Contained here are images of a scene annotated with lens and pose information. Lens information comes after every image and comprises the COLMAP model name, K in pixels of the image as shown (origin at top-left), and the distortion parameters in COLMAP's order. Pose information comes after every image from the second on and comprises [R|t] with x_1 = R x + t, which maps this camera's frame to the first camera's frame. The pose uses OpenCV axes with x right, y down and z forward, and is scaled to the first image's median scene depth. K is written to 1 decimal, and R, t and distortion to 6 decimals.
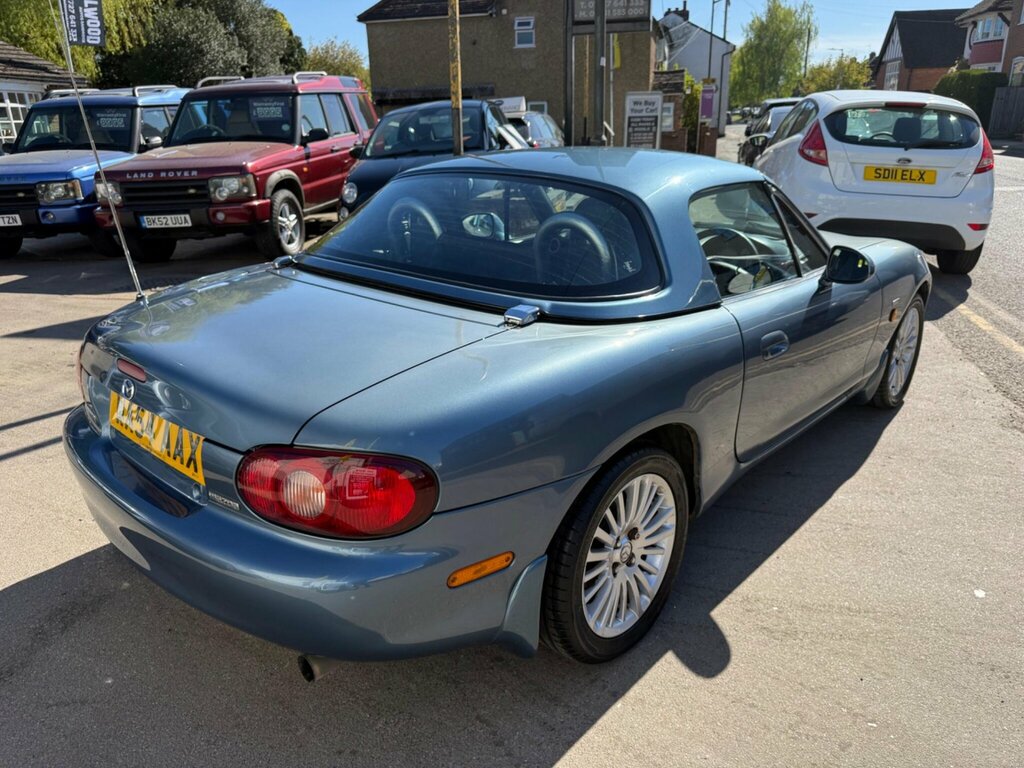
lens RADIAL K [[735.9, 0, 511.7], [0, 735.9, 399.8], [0, 0, 1]] dist [0.001668, -0.003162]
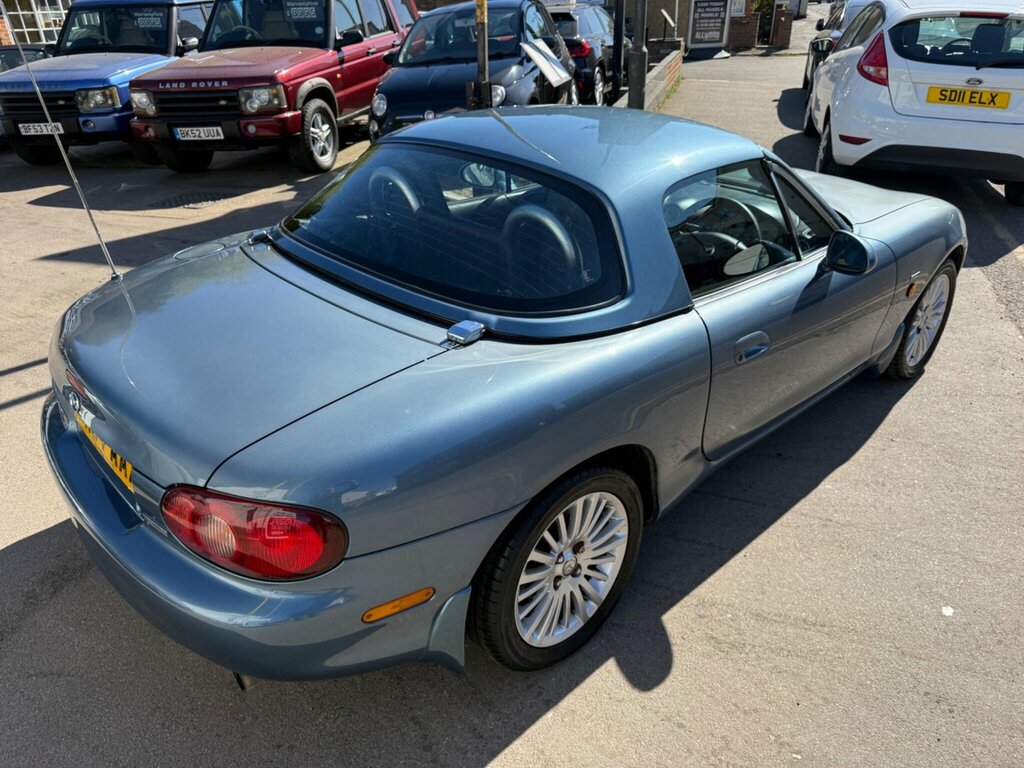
lens RADIAL K [[731.9, 0, 512.0], [0, 731.9, 384.0], [0, 0, 1]] dist [0.002149, -0.004470]
pose [[0.996024, 0.038626, -0.080279, 0.112217], [-0.027522, 0.990451, 0.135087, -0.129720], [0.084730, -0.132340, 0.987576, 0.031119]]
